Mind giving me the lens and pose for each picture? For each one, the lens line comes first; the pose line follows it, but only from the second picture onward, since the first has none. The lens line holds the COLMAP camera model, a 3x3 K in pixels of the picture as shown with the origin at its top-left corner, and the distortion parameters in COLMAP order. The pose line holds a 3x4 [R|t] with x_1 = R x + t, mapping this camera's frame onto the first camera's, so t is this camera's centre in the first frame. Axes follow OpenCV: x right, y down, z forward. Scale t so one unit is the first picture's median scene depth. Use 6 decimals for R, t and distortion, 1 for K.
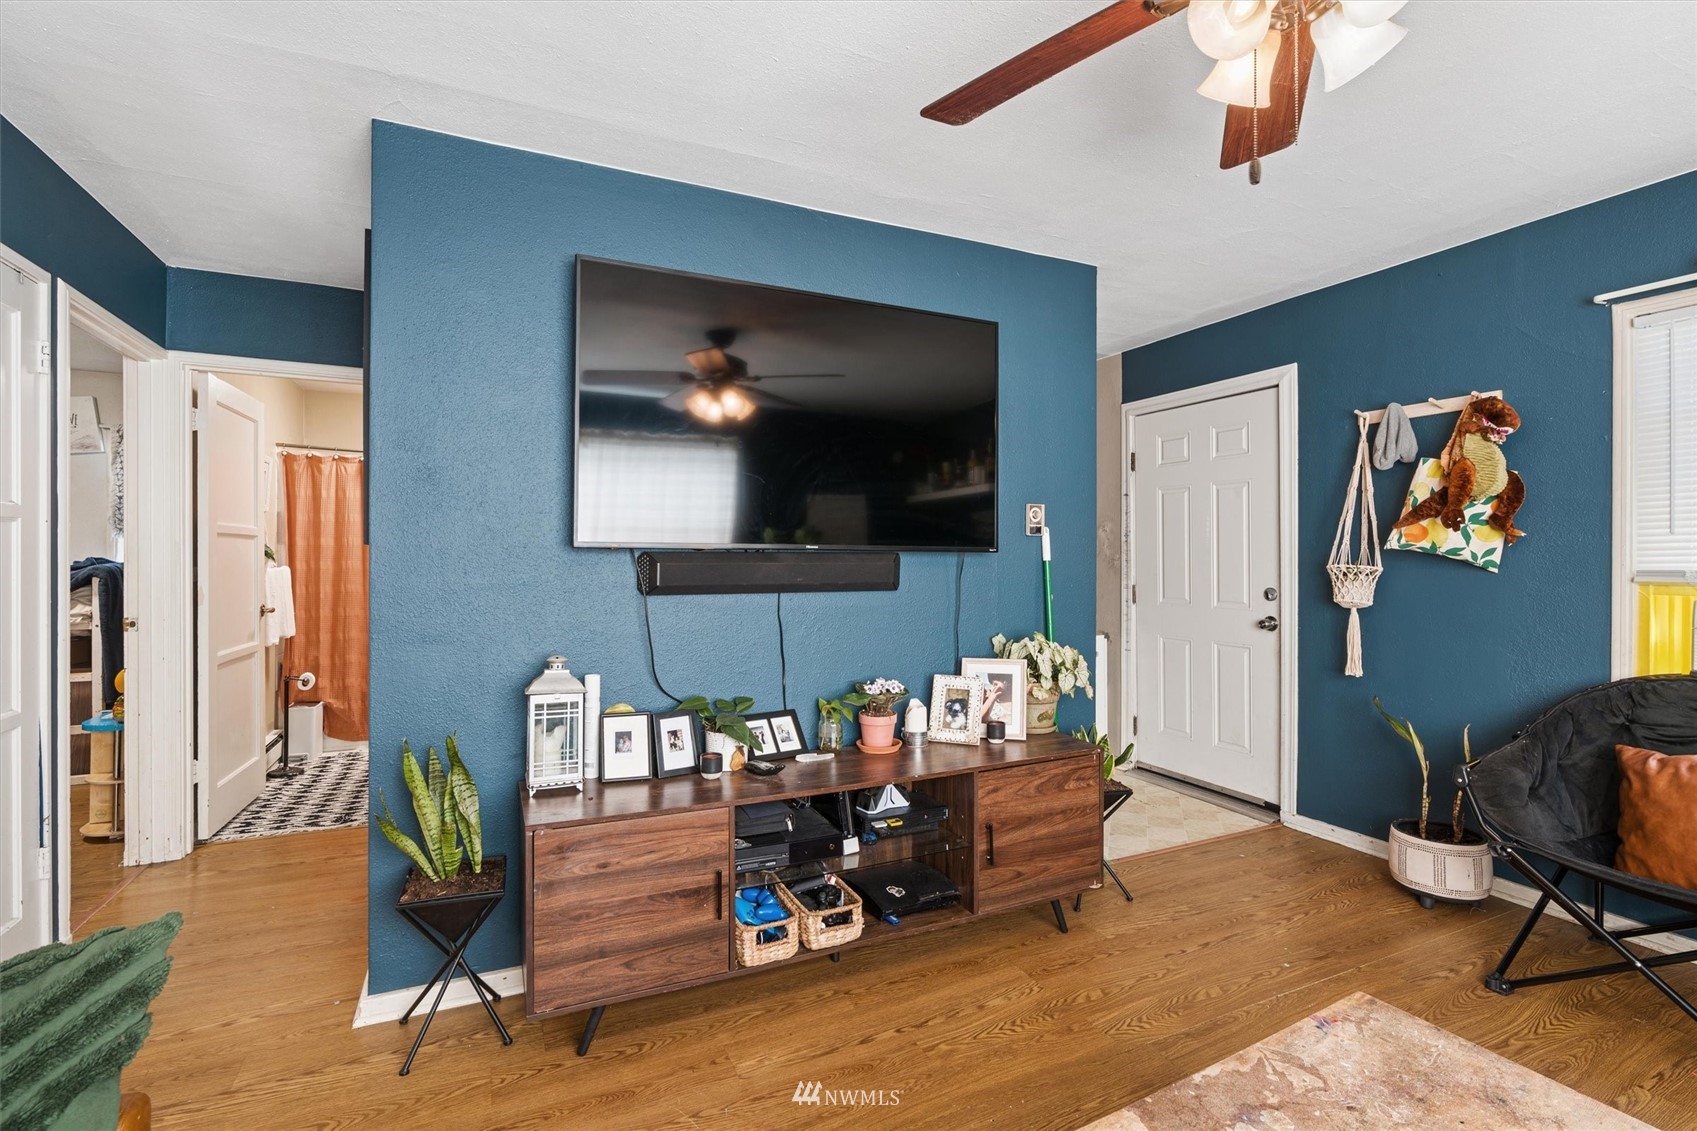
lens RADIAL K [[783.3, 0, 850.1], [0, 783.3, 563.7], [0, 0, 1]] dist [-0.009634, 0.001537]
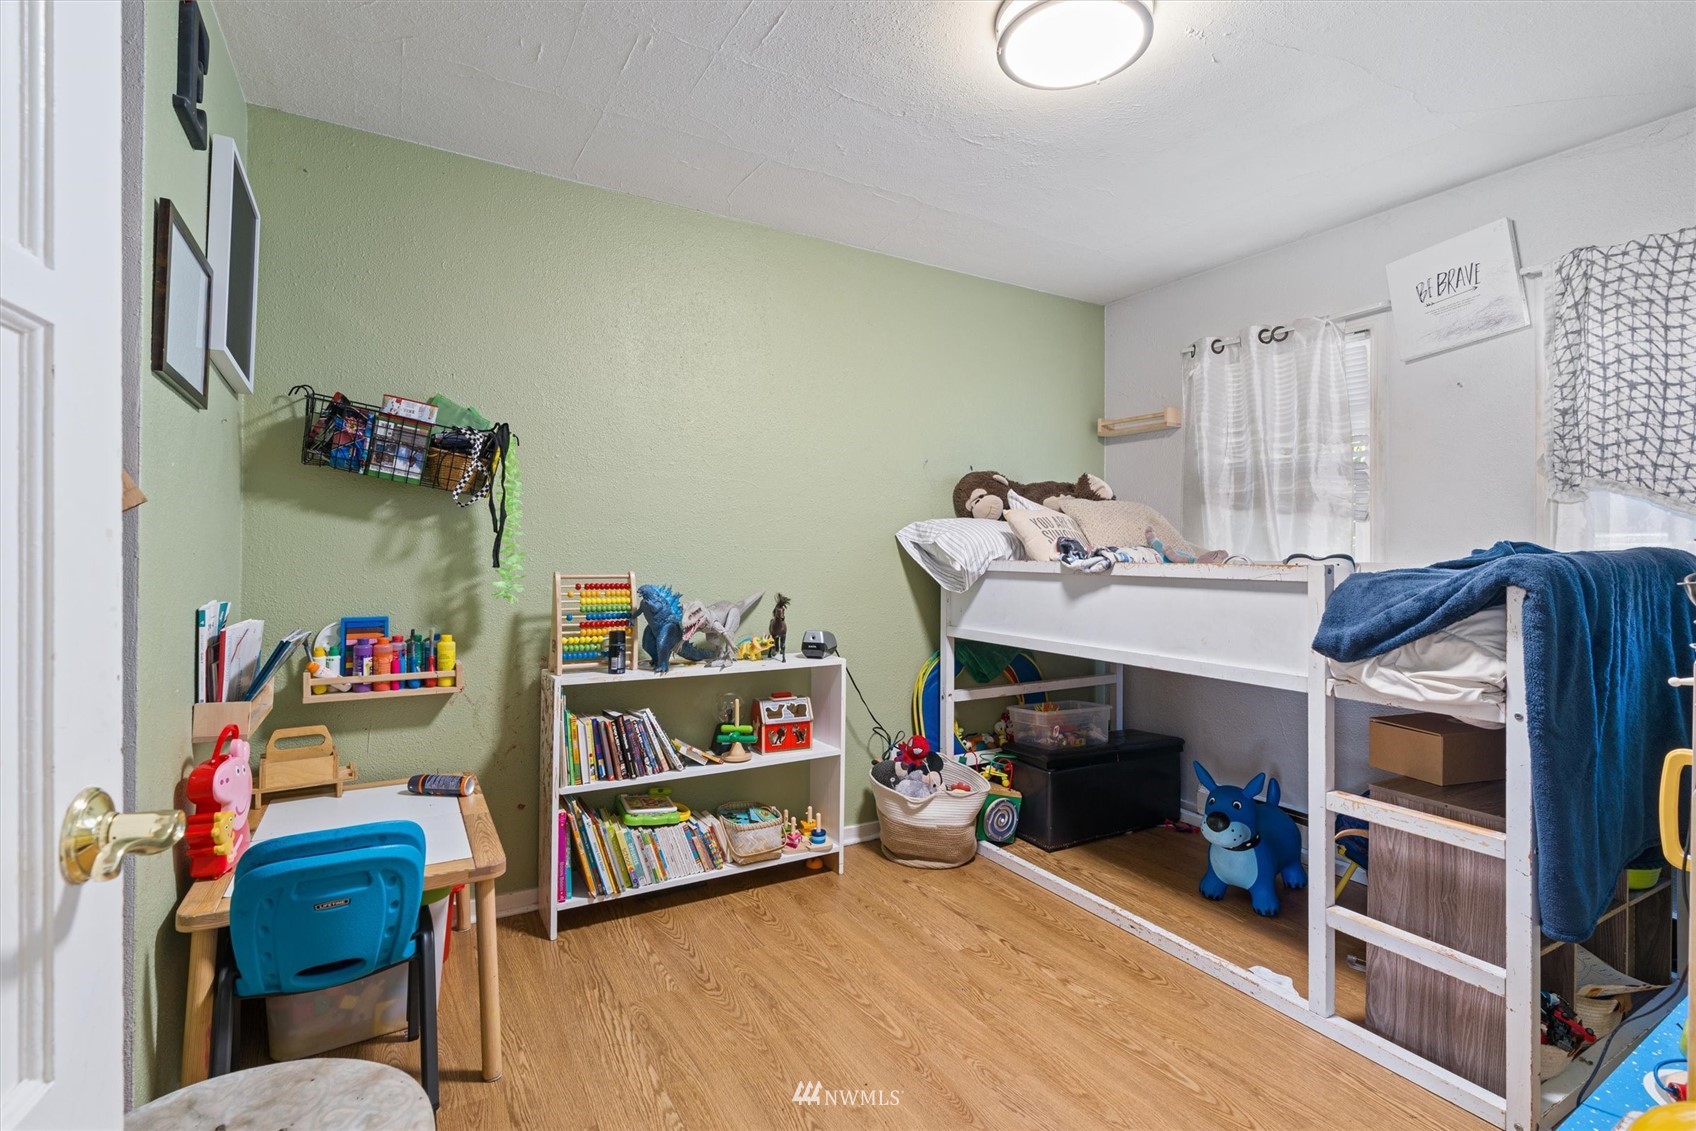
lens RADIAL K [[782.9, 0, 846.9], [0, 782.9, 559.0], [0, 0, 1]] dist [-0.009634, 0.001537]
pose [[0.093794, -0.003579, -0.995585, -0.629042], [-0.003279, 0.999987, -0.003904, 0.006991], [0.995586, 0.003630, 0.093781, 0.645270]]
